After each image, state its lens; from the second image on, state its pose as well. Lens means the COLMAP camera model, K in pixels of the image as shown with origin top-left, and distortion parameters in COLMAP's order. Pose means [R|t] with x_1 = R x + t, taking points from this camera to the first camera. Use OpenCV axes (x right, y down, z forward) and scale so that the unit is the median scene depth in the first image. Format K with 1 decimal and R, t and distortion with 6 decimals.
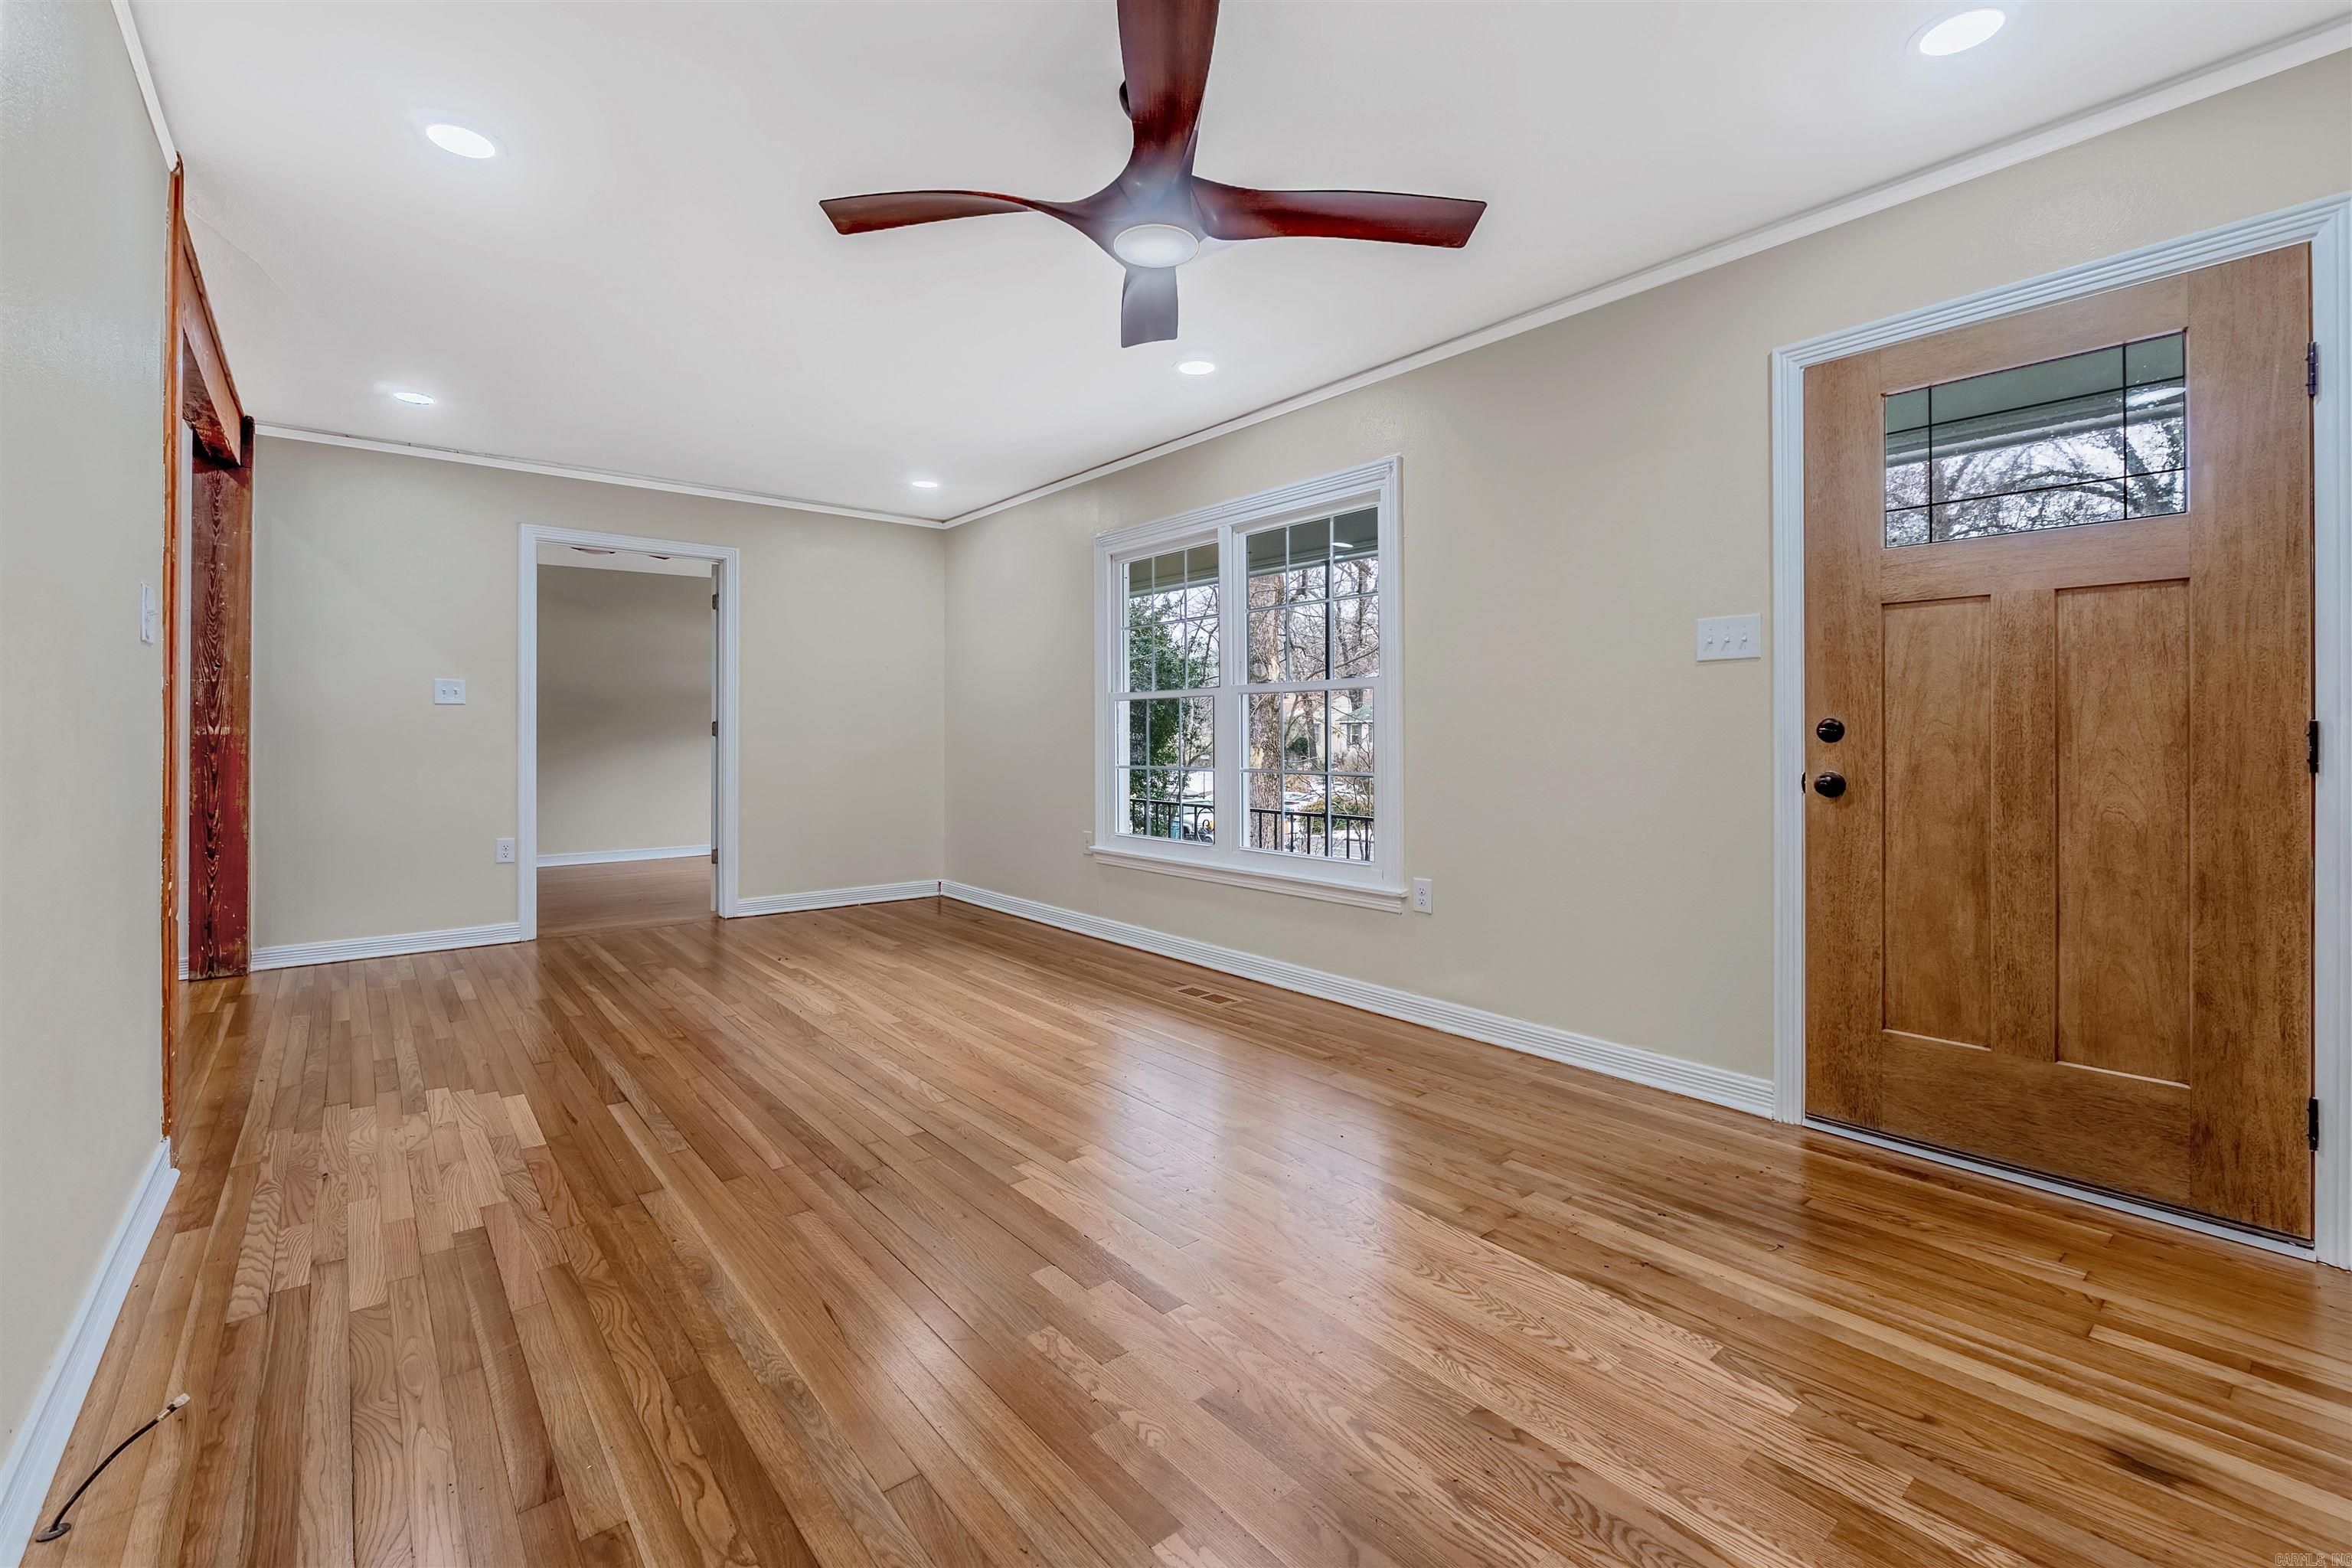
lens RADIAL K [[997.9, 0, 1169.5], [0, 997.9, 753.8], [0, 0, 1]] dist [-0.004256, -0.000432]
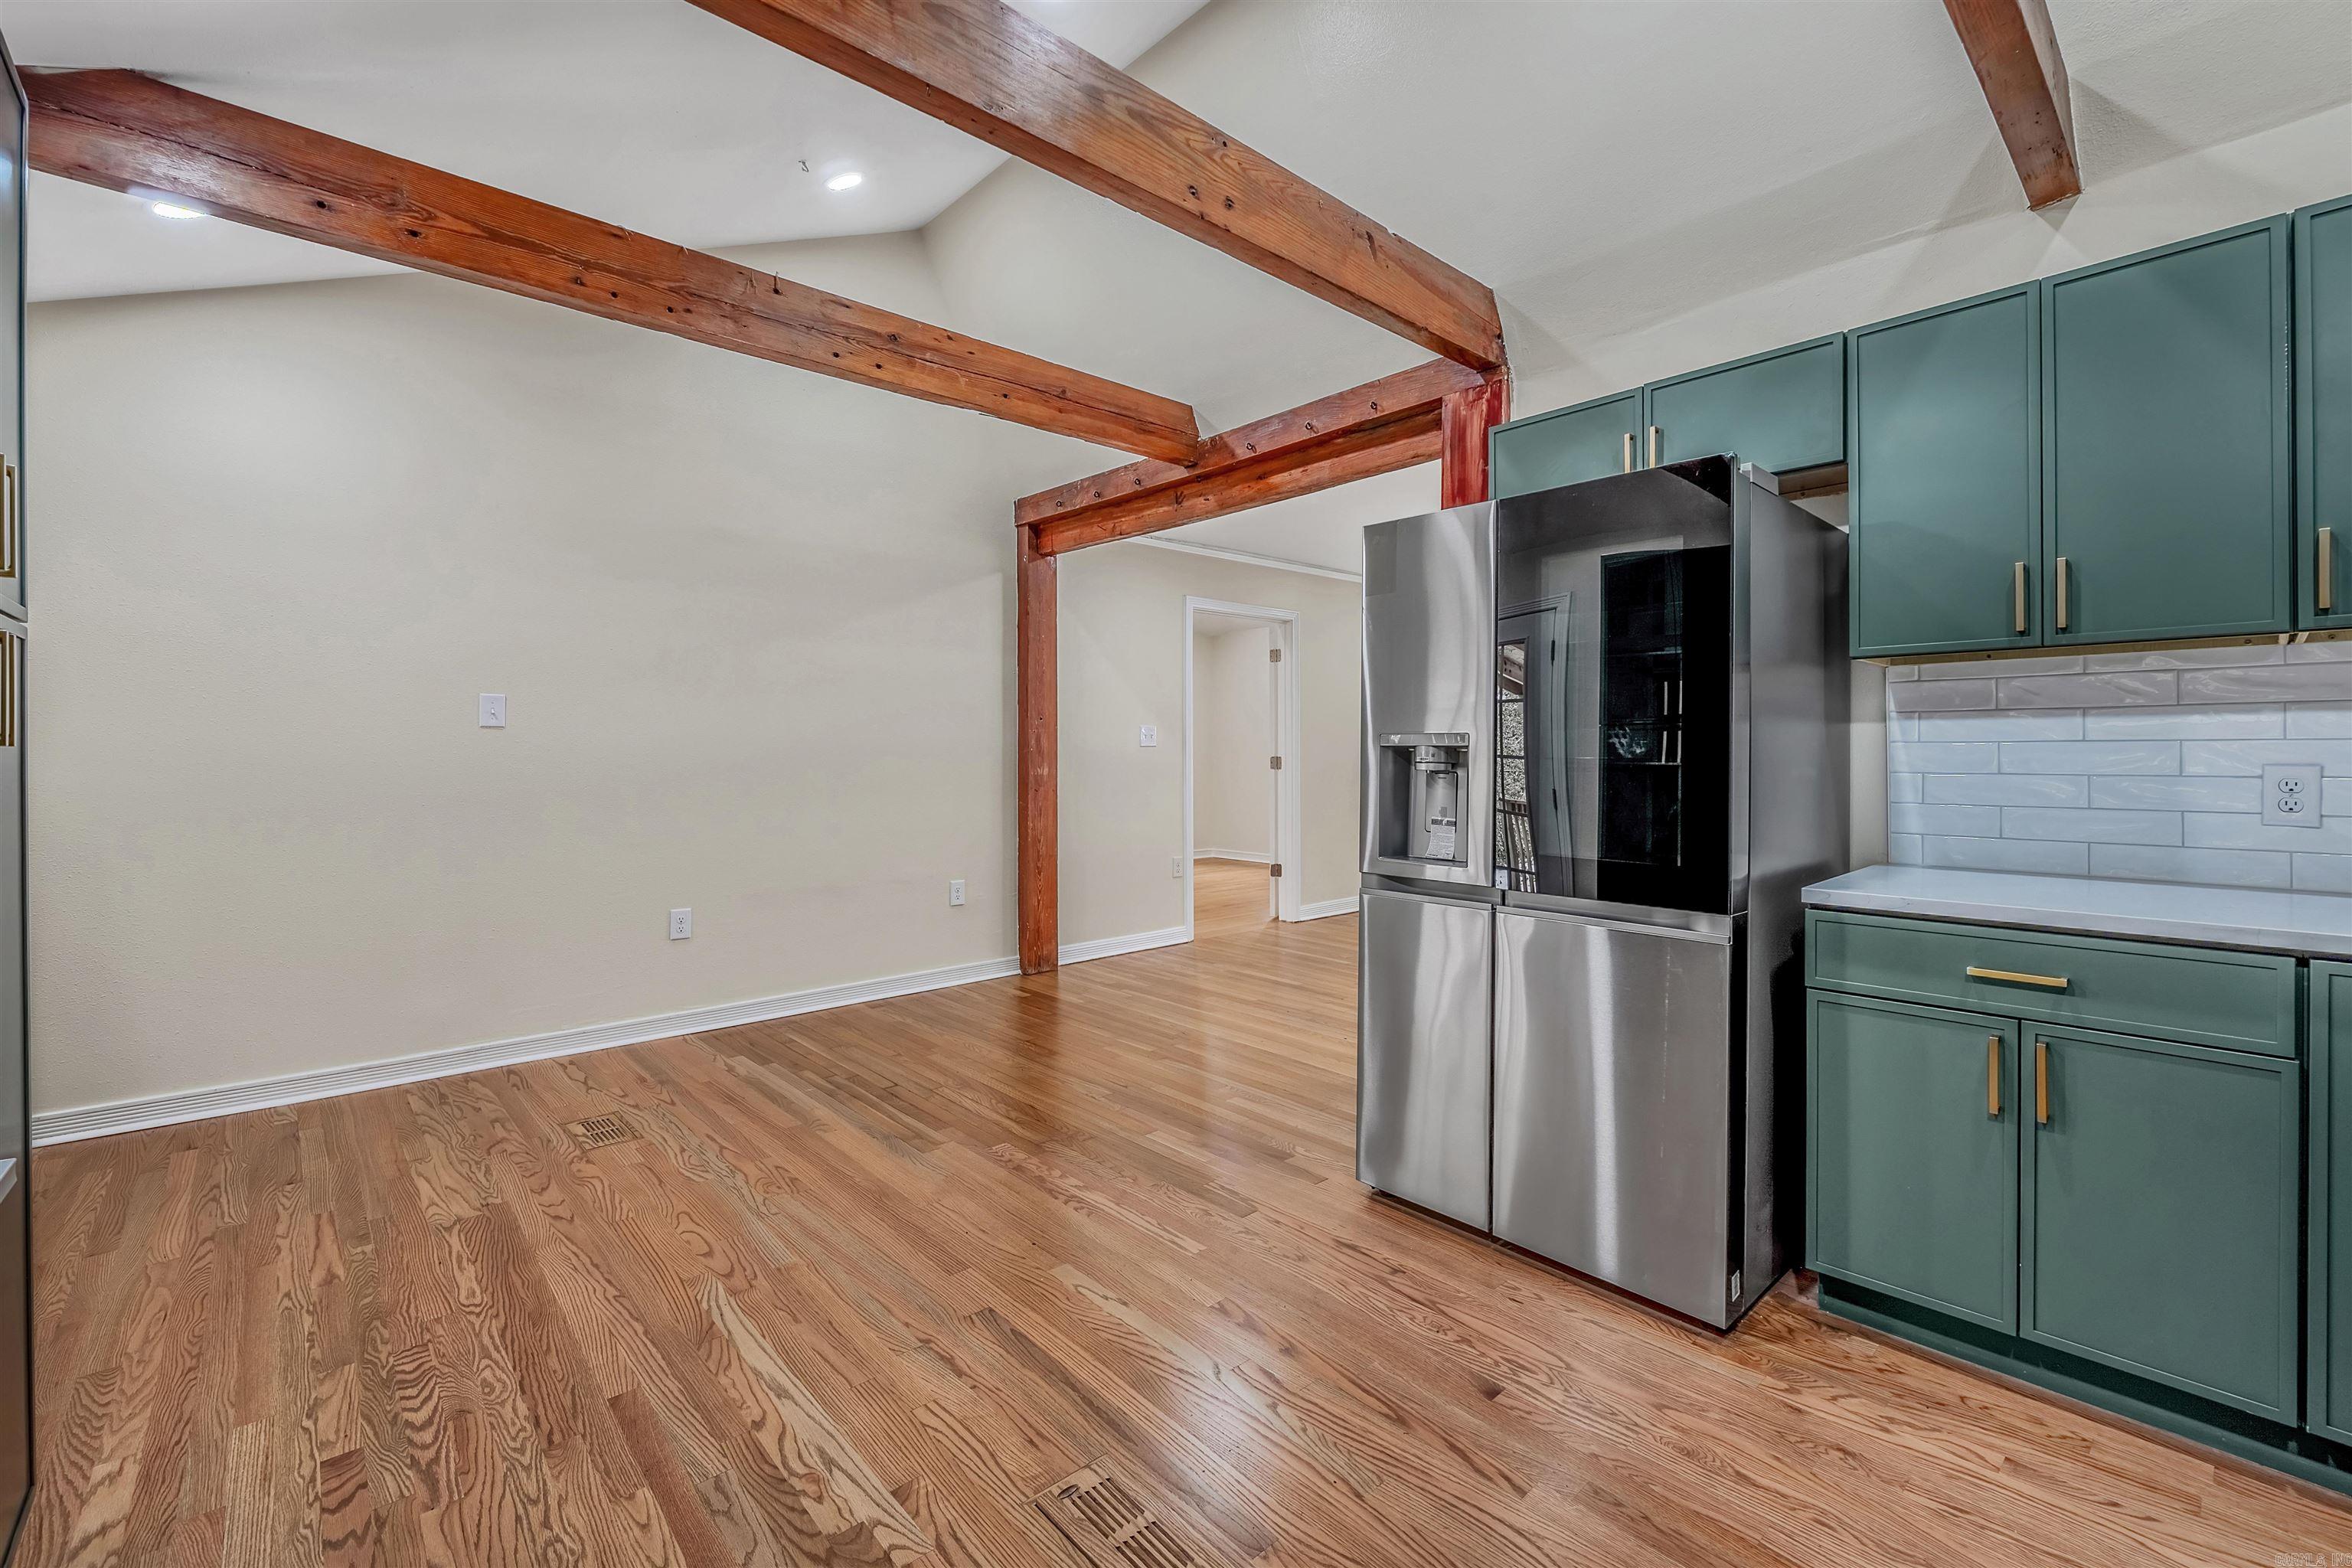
lens RADIAL K [[997.9, 0, 1169.5], [0, 997.9, 753.8], [0, 0, 1]] dist [-0.004256, -0.000432]
pose [[0.999013, -0.003072, 0.044312, -1.336535], [0.002840, 0.999982, 0.005303, -0.080703], [-0.044327, -0.005172, 0.999004, -0.378641]]
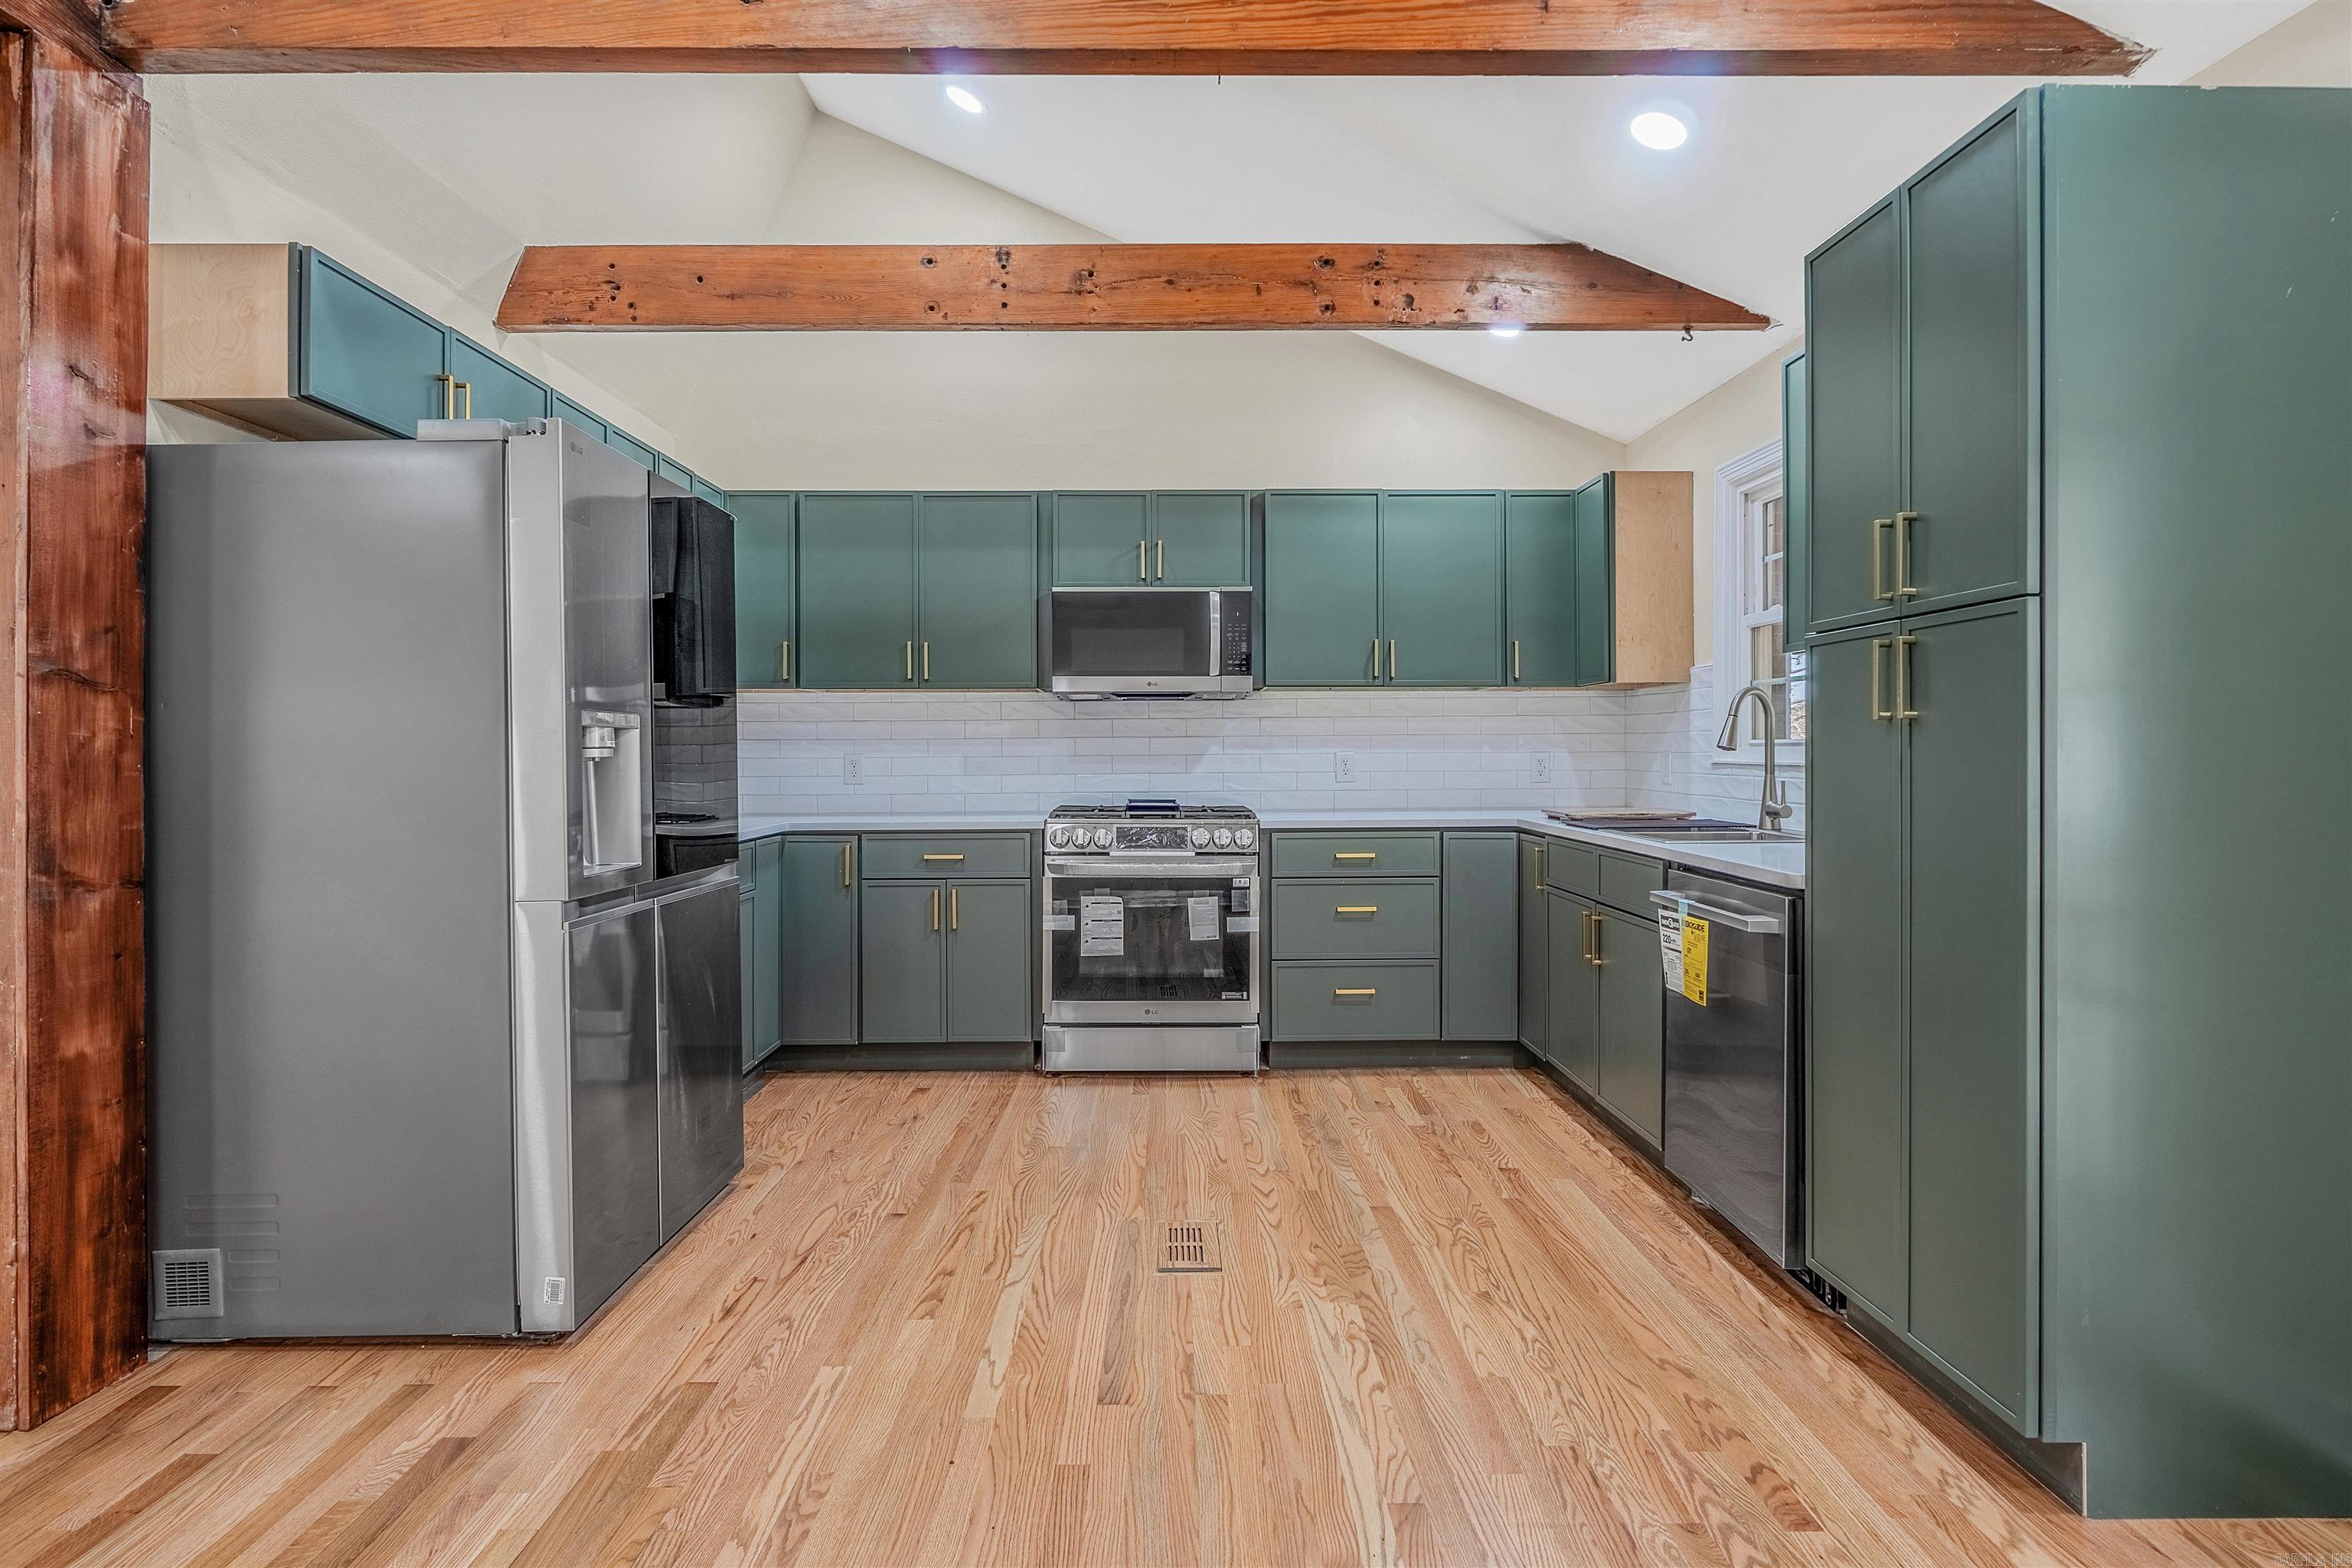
lens RADIAL K [[1183.1, 0, 1172.1], [0, 1183.1, 757.1], [0, 0, 1]] dist [-0.002224, -0.001151]
pose [[-0.778055, 0.000287, 0.628196, -1.958352], [0.001376, 0.999998, 0.001246, -0.060560], [-0.628195, 0.001834, -0.778054, 0.964326]]
